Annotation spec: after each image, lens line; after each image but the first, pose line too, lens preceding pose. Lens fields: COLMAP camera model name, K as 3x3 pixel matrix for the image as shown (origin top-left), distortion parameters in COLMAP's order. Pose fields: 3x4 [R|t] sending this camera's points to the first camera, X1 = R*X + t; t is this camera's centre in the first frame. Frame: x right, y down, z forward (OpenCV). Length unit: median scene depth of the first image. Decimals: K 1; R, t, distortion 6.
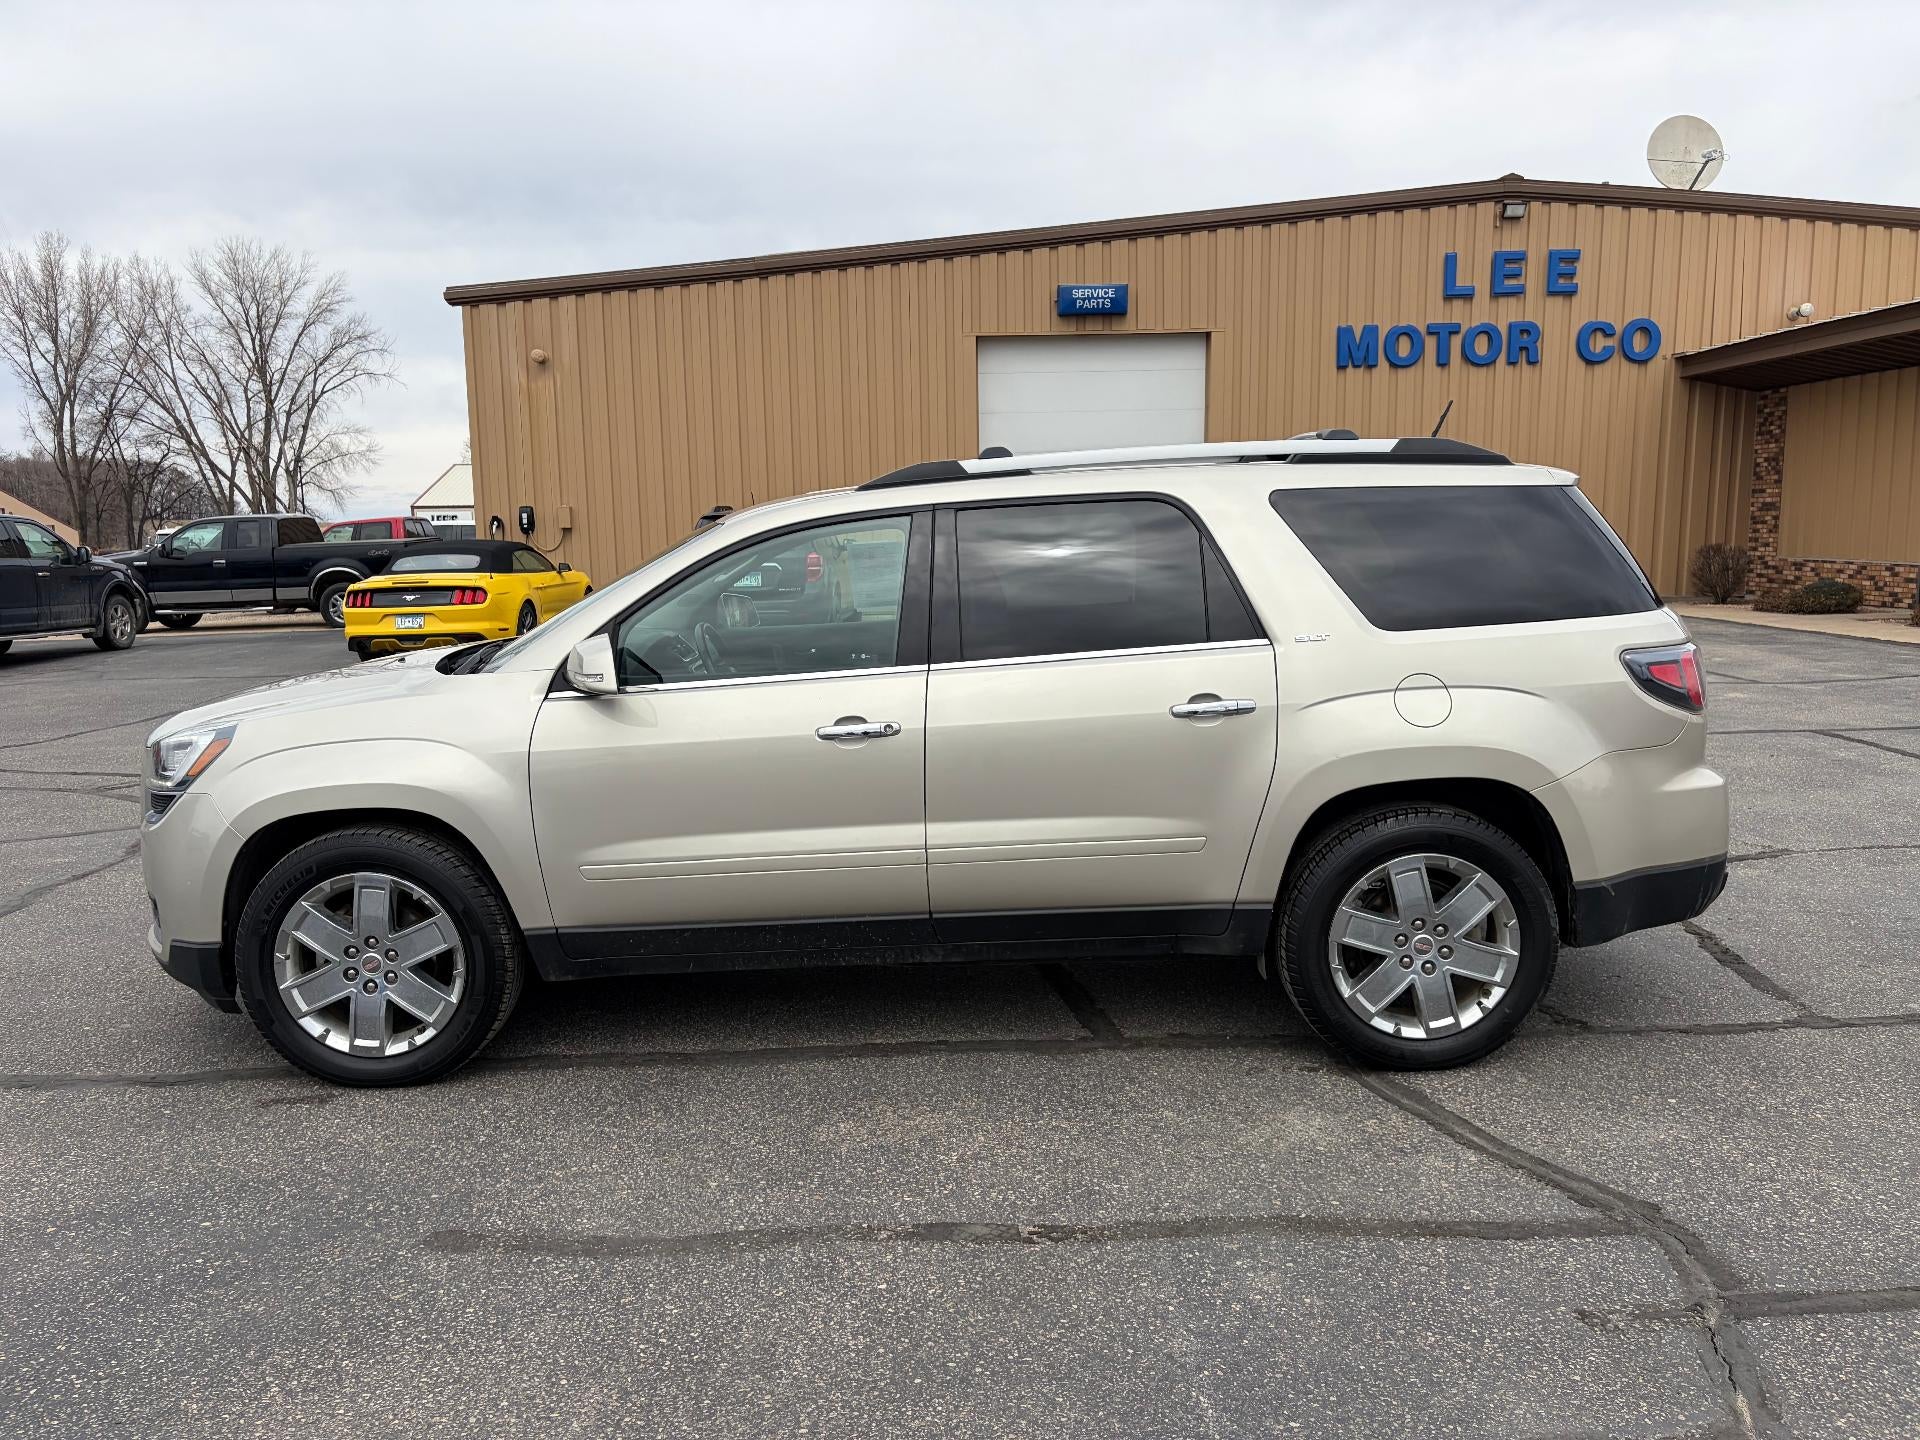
lens RADIAL K [[1450.1, 0, 949.8], [0, 1450.1, 702.3], [0, 0, 1]] dist [0.042484, -0.032524]
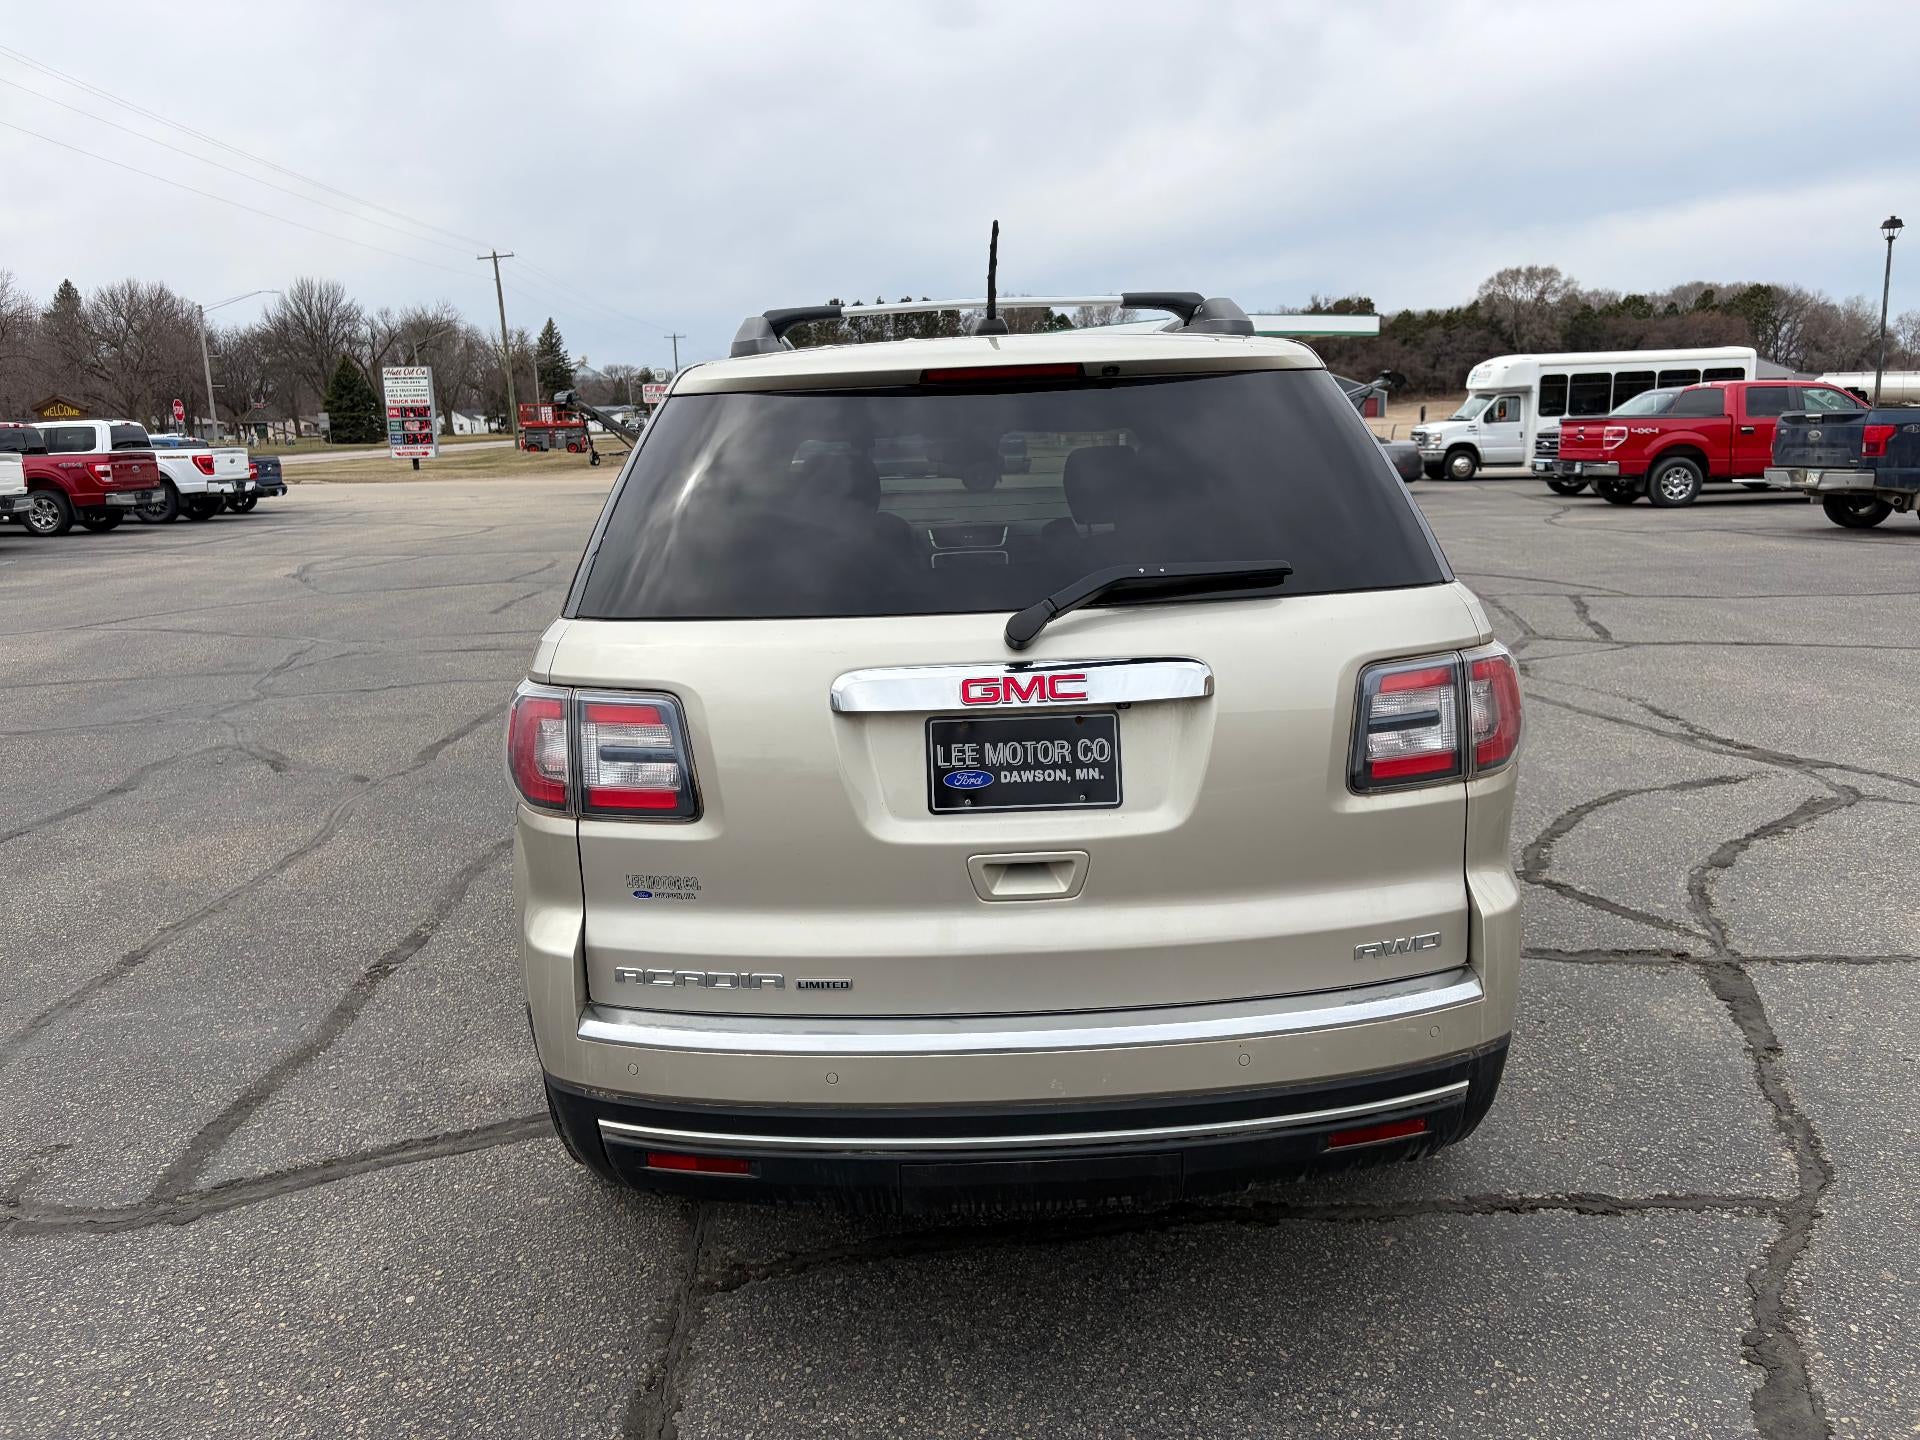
lens RADIAL K [[1450.1, 0, 953.0], [0, 1450.1, 734.5], [0, 0, 1]] dist [0.042484, -0.032524]
pose [[0.025902, 0.230652, -0.972691, 0.195716], [-0.100941, 0.968648, 0.227006, -0.030295], [0.994555, 0.092304, 0.048372, 0.210265]]
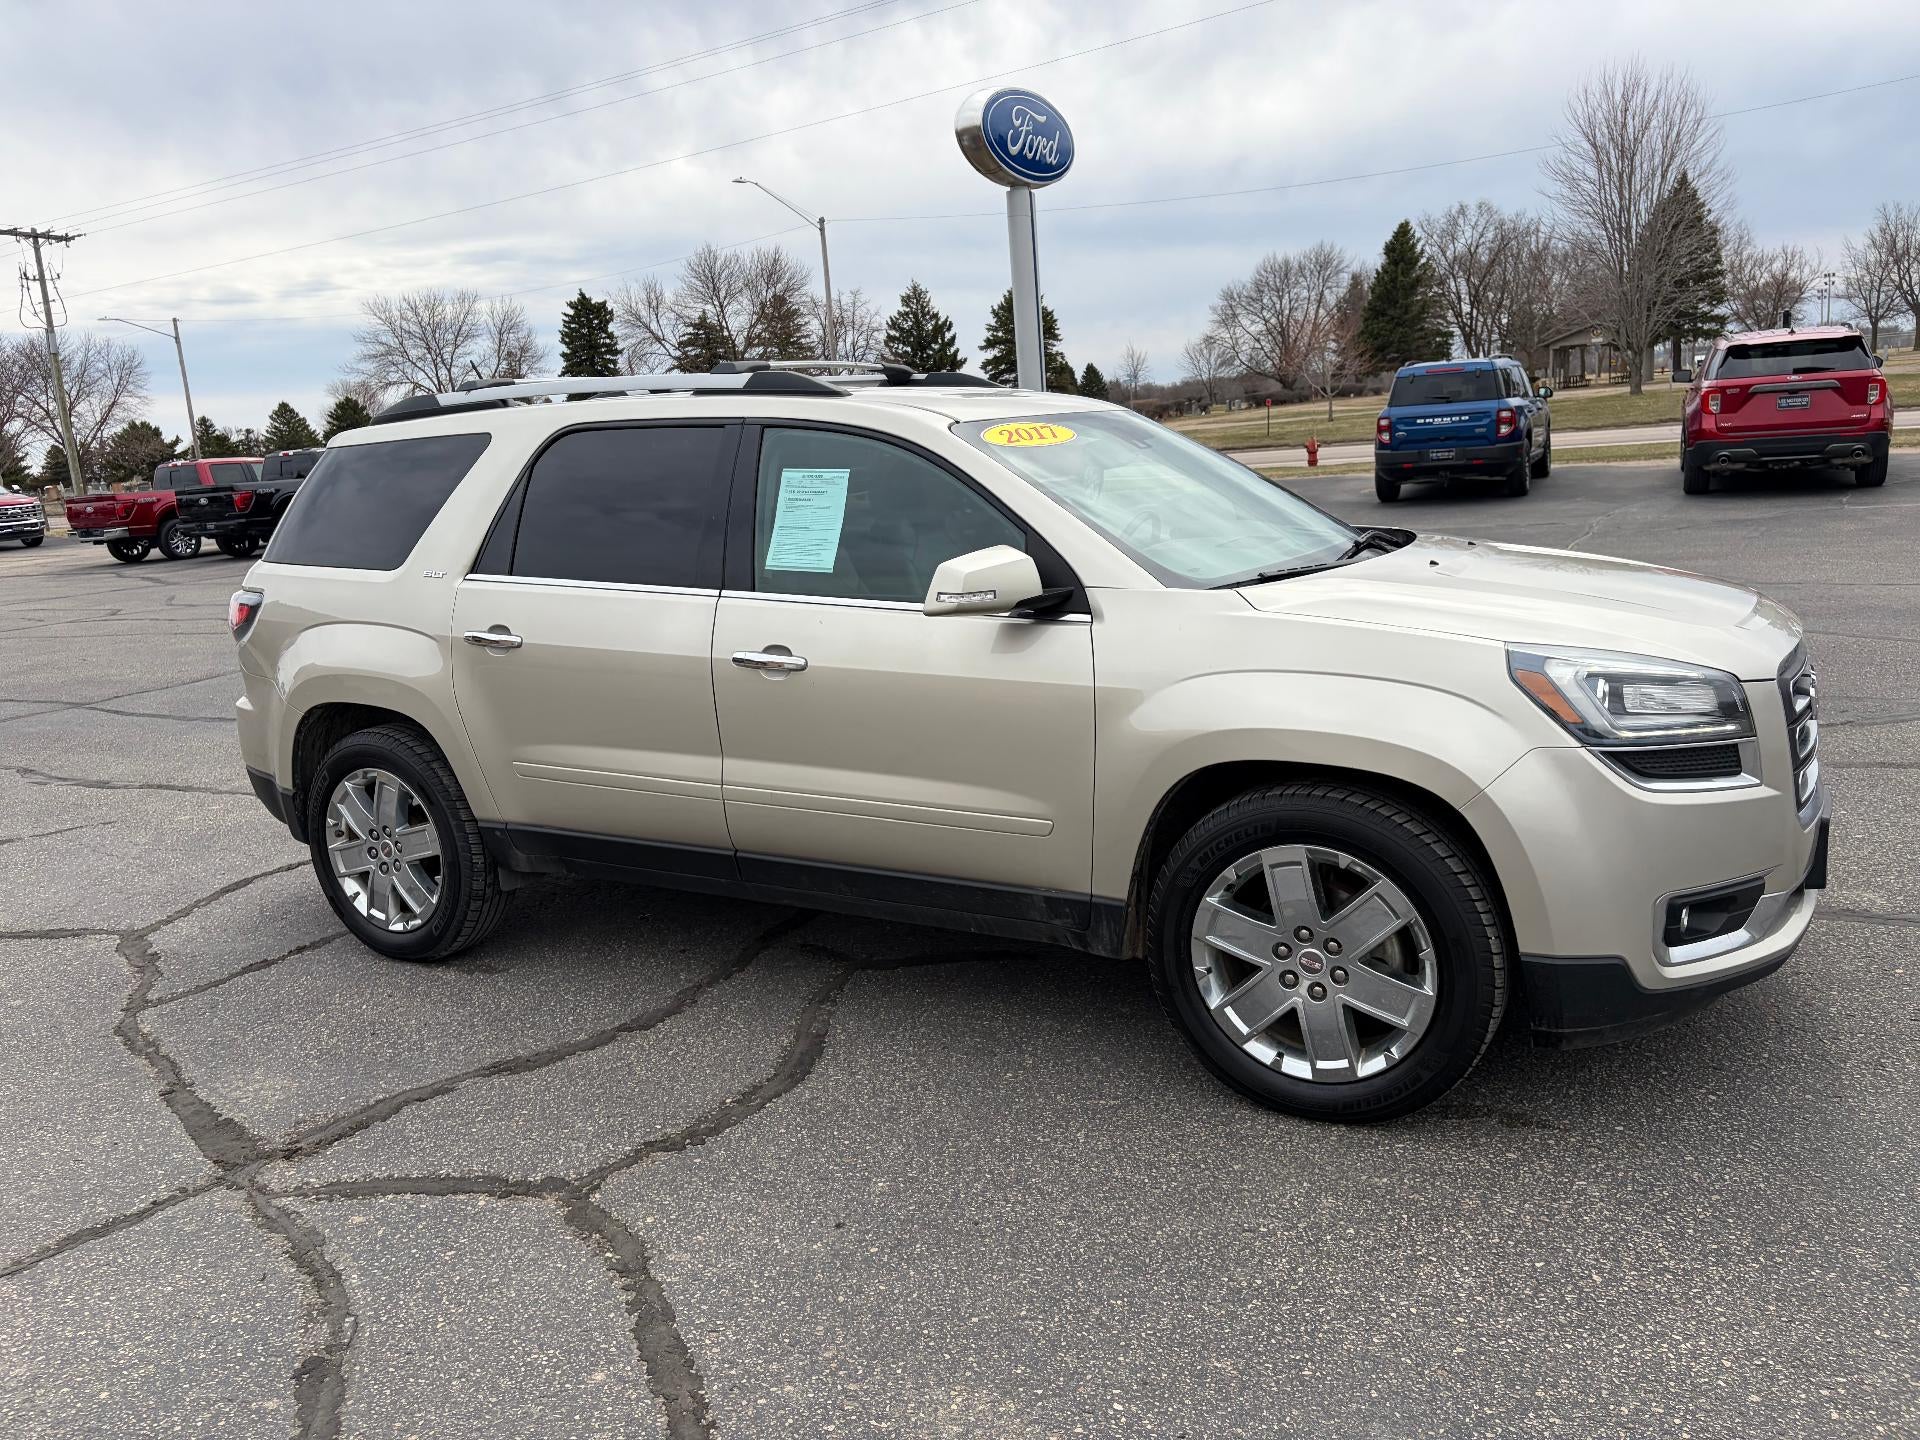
lens RADIAL K [[1450.1, 0, 952.2], [0, 1450.1, 724.7], [0, 0, 1]] dist [0.042484, -0.032524]
pose [[-0.872121, -0.019788, 0.488889, -0.109861], [0.149638, 0.940521, 0.305005, -0.048910], [-0.465846, 0.339158, -0.817288, 0.391304]]
